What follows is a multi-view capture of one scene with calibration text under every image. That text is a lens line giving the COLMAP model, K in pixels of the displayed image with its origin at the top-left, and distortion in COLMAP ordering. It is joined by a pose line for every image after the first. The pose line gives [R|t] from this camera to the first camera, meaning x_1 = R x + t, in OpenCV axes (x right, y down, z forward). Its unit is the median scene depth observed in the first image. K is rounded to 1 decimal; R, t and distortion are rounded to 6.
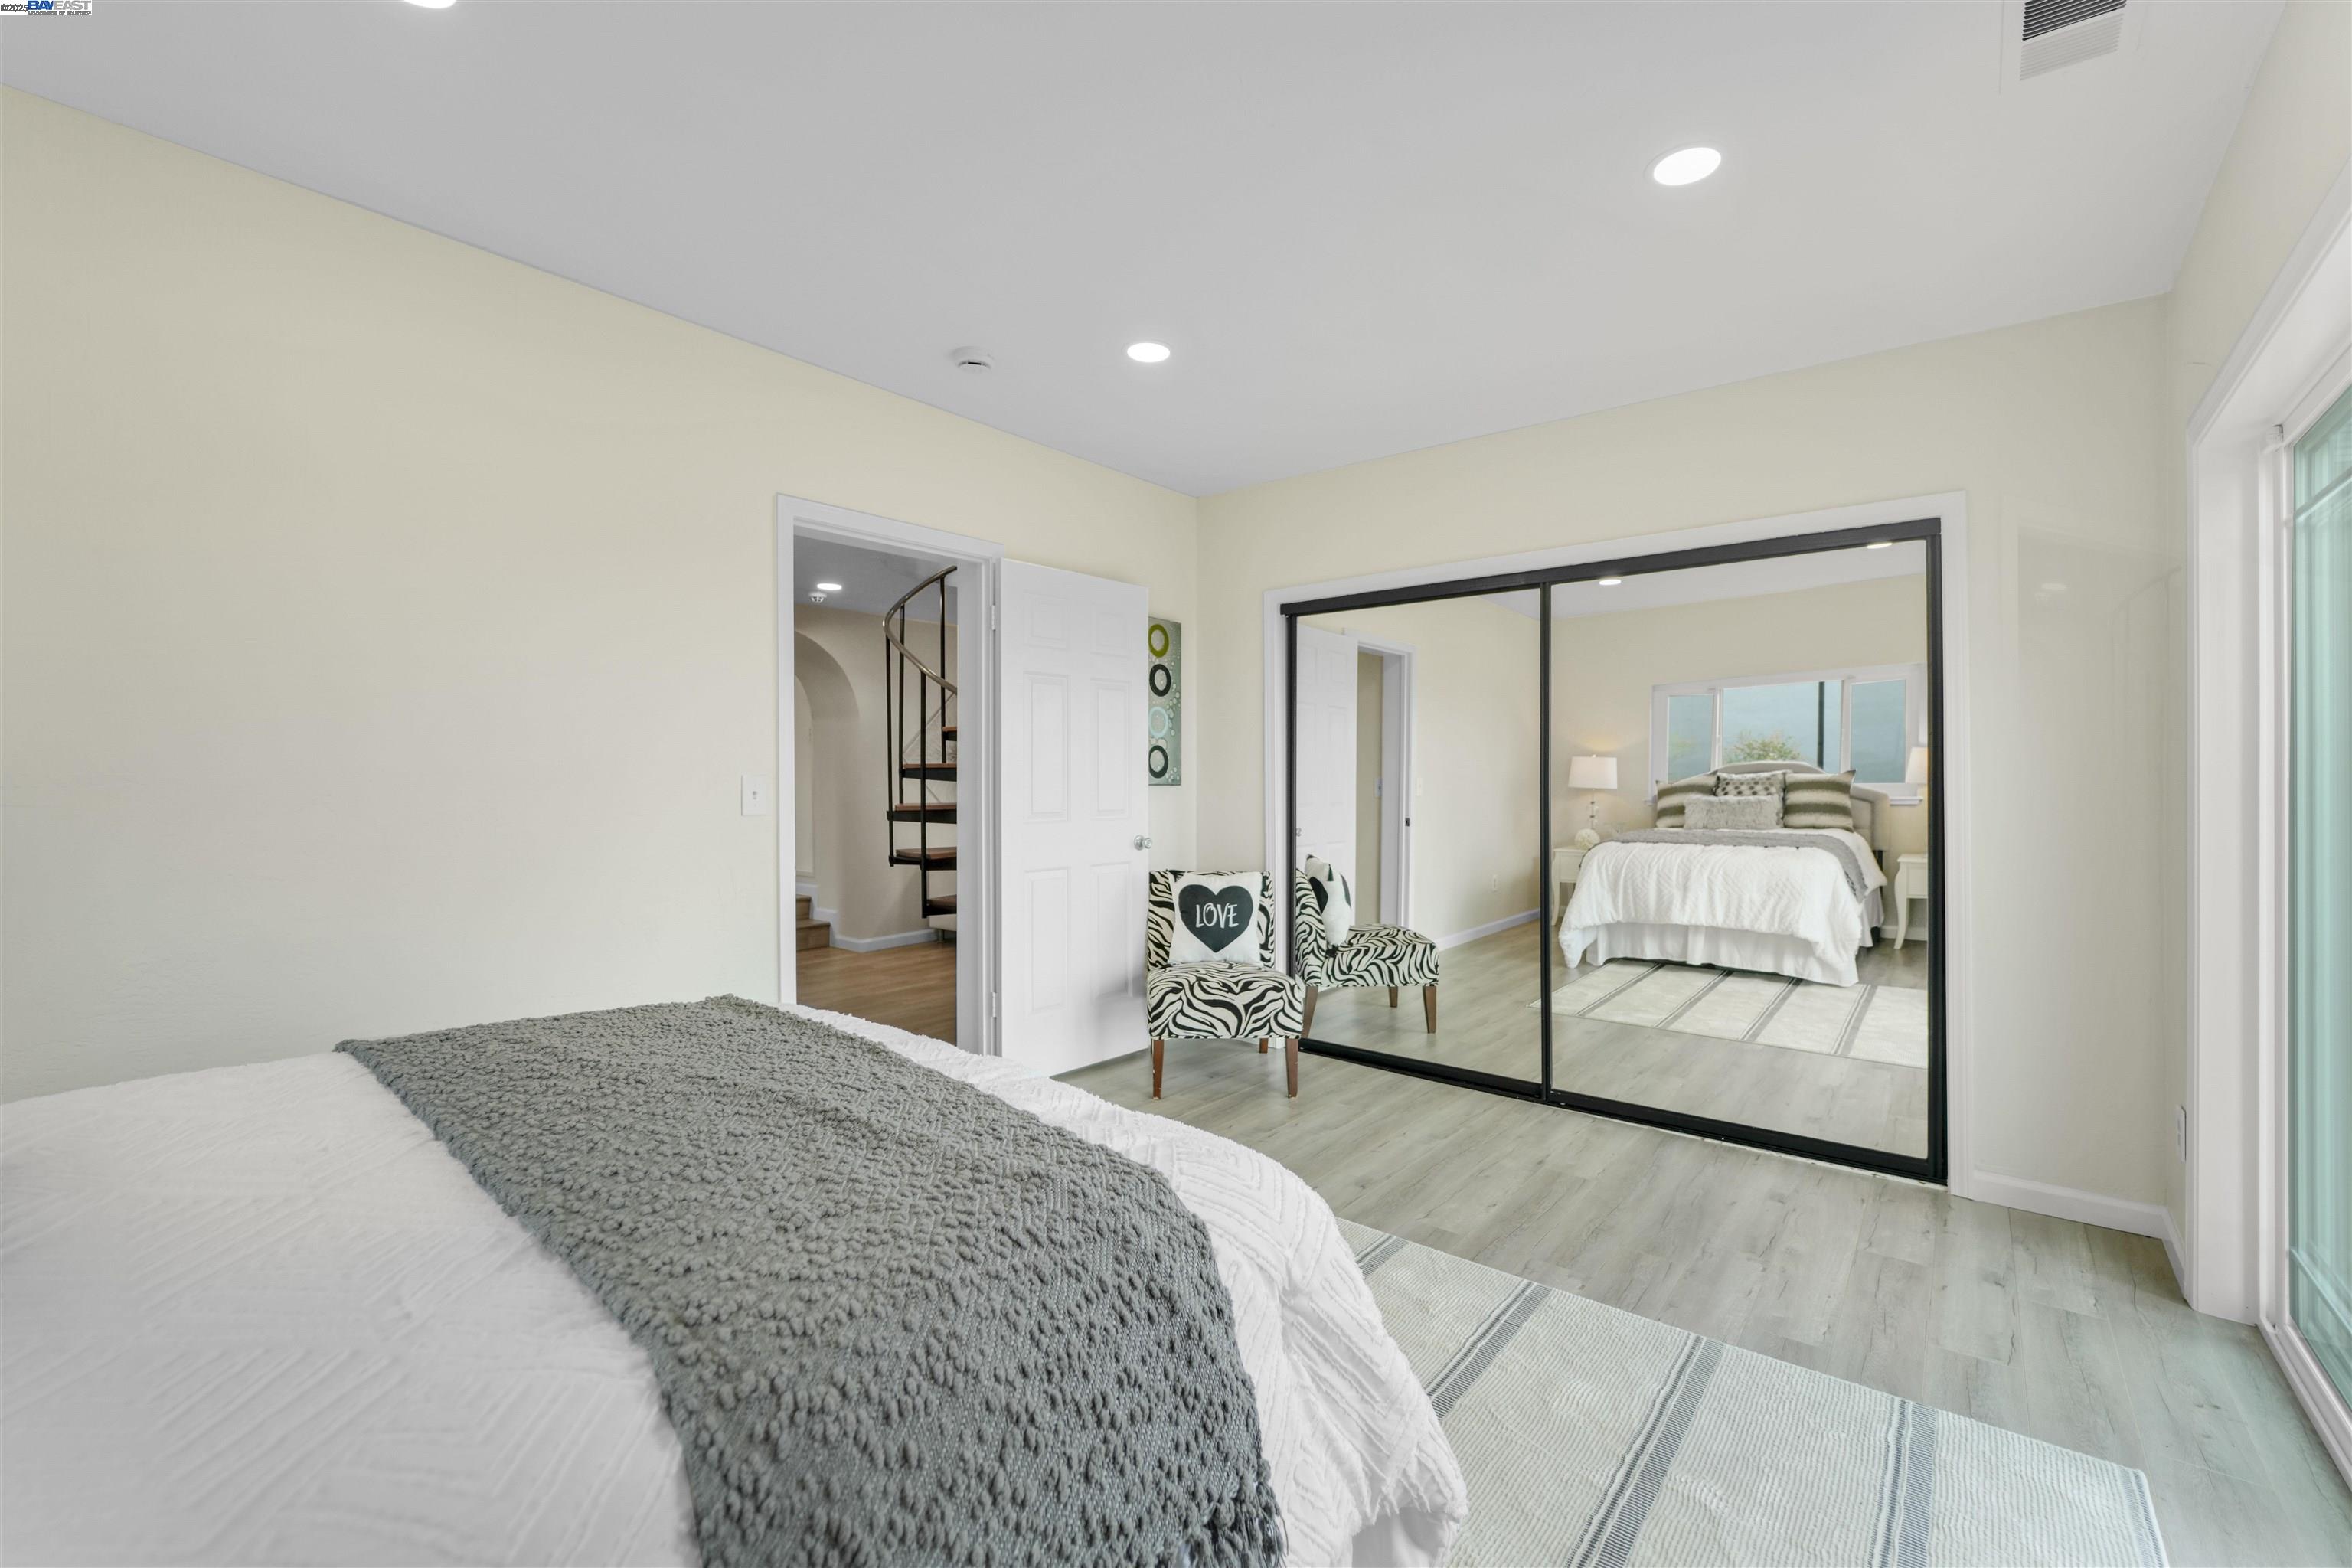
lens RADIAL K [[1004.5, 0, 1173.1], [0, 1004.5, 742.7], [0, 0, 1]] dist [-0.018190, -0.000010]
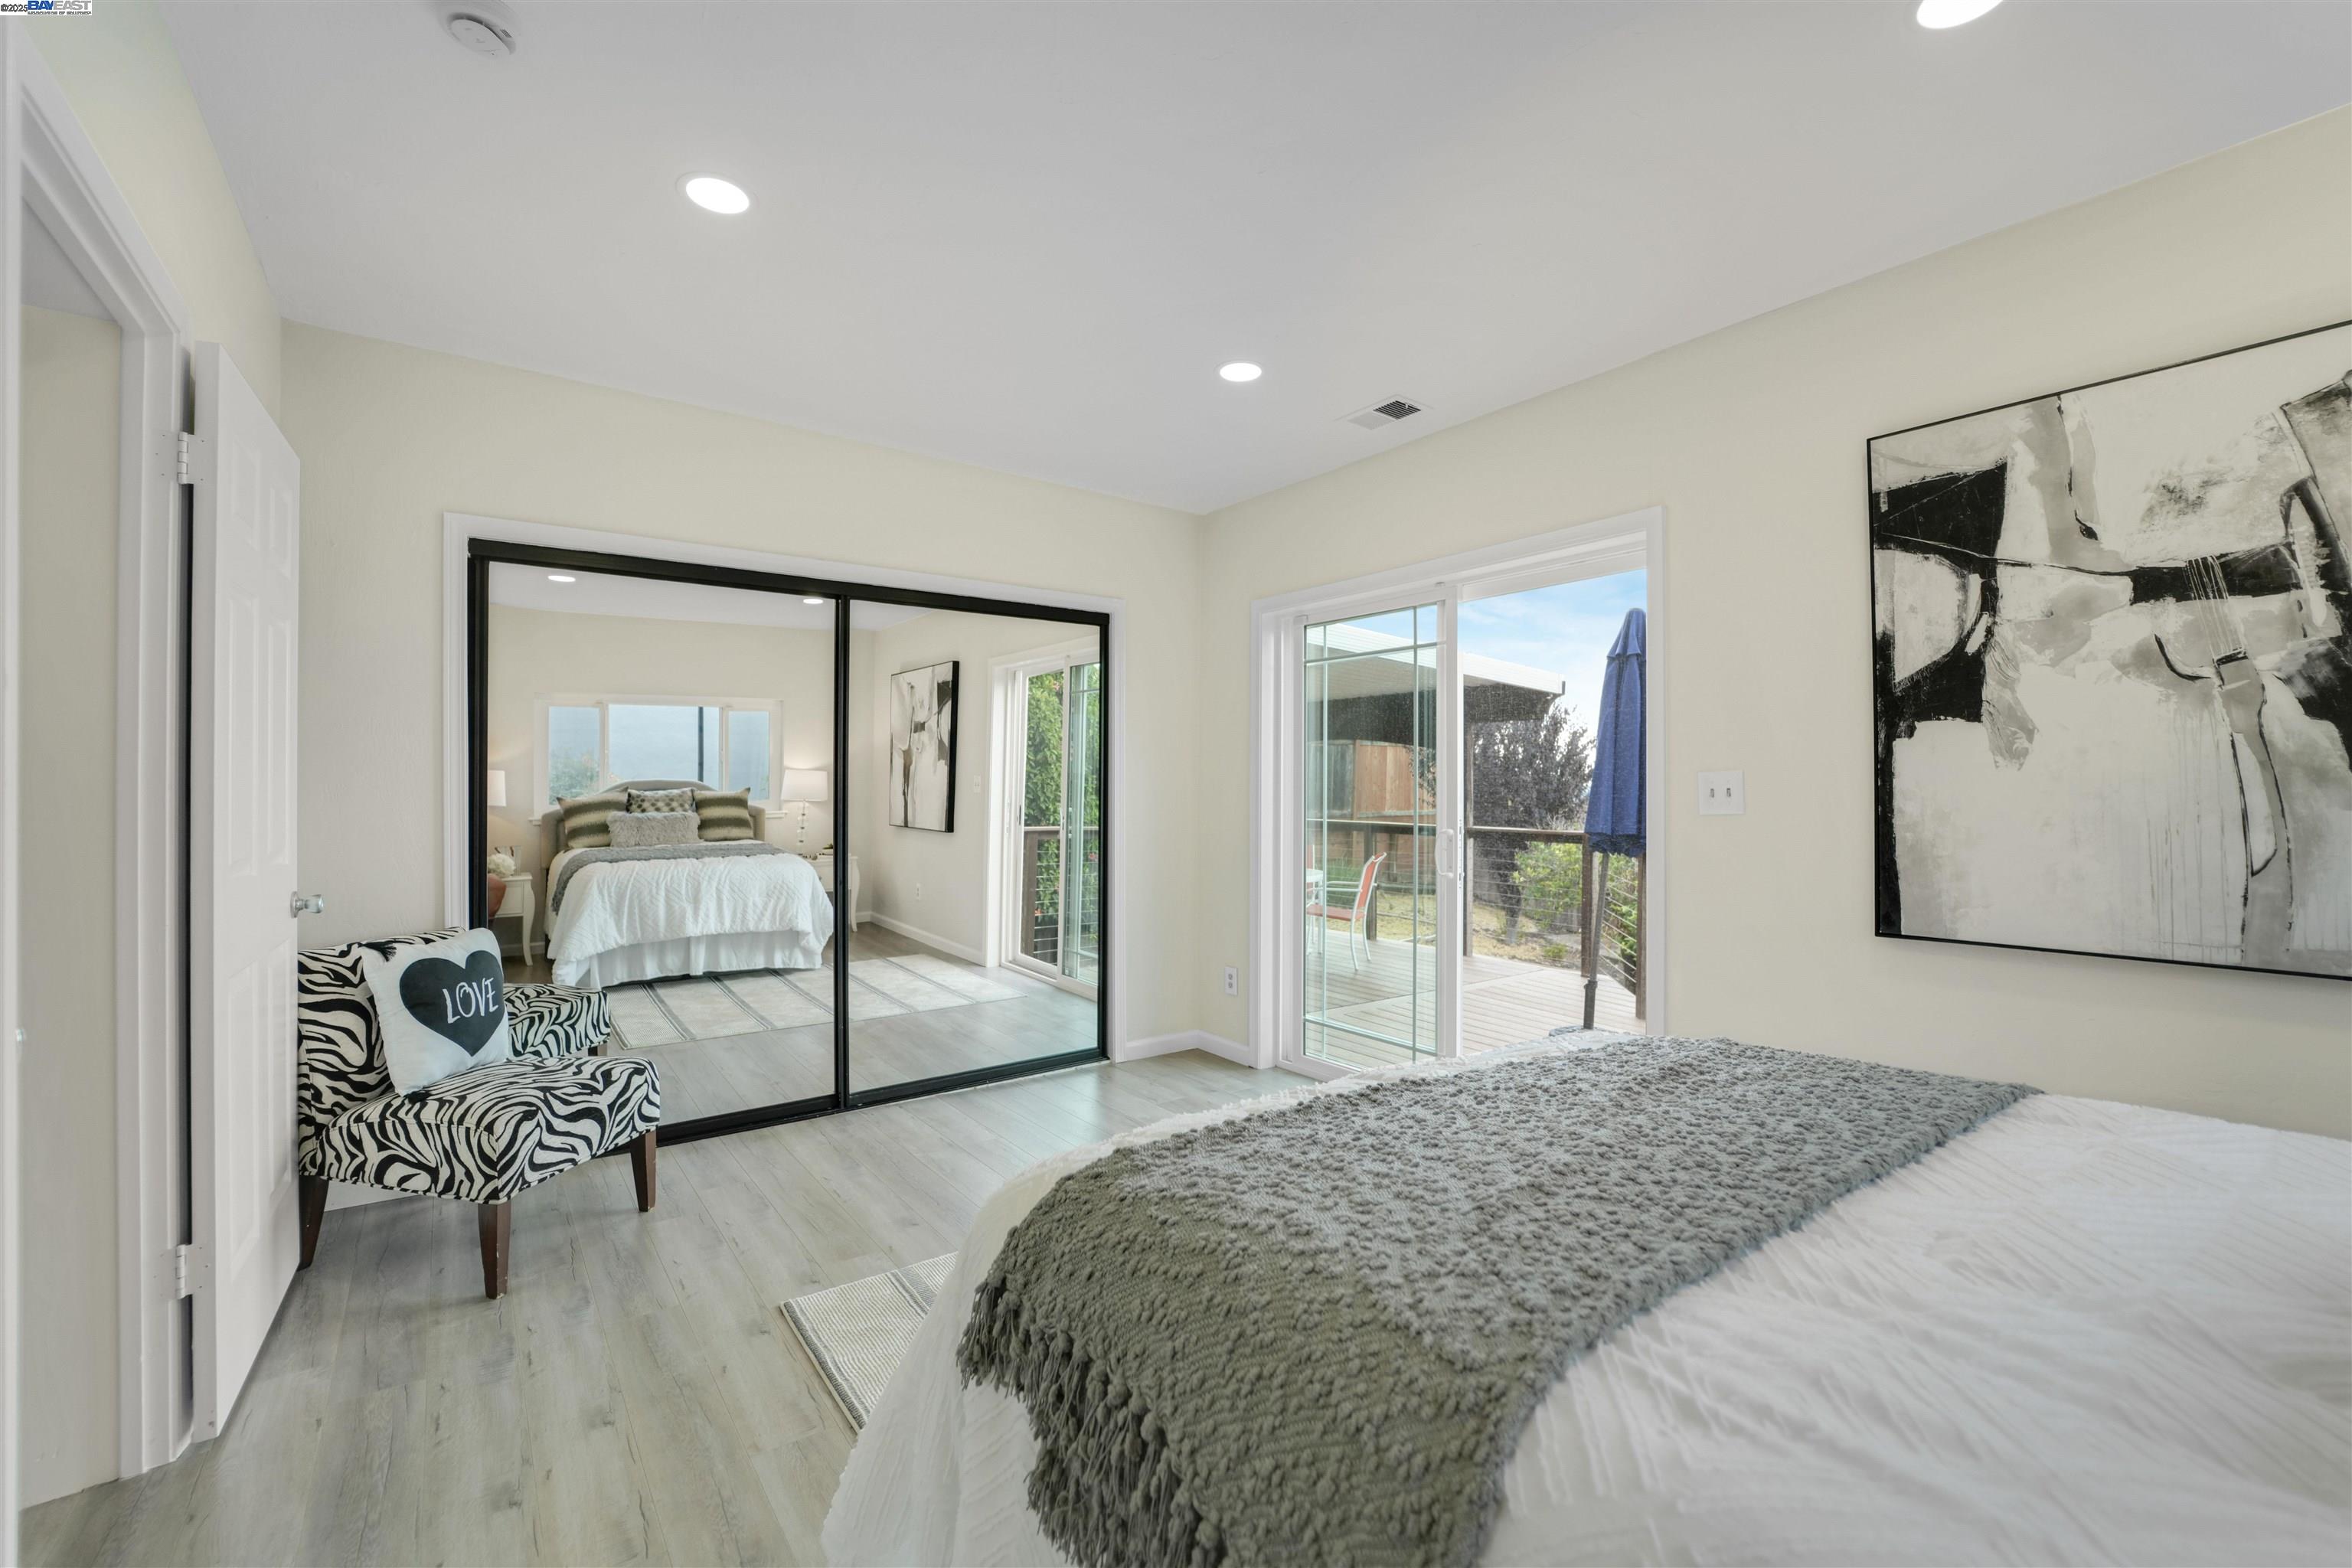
lens RADIAL K [[951.4, 0, 1176.0], [0, 951.4, 784.0], [0, 0, 1]] dist [-0.000711, -0.000077]
pose [[0.256611, 0.007873, 0.966483, -0.386563], [-0.025524, 0.999673, -0.001367, 0.018684], [-0.966178, -0.024318, 0.256728, 0.353615]]
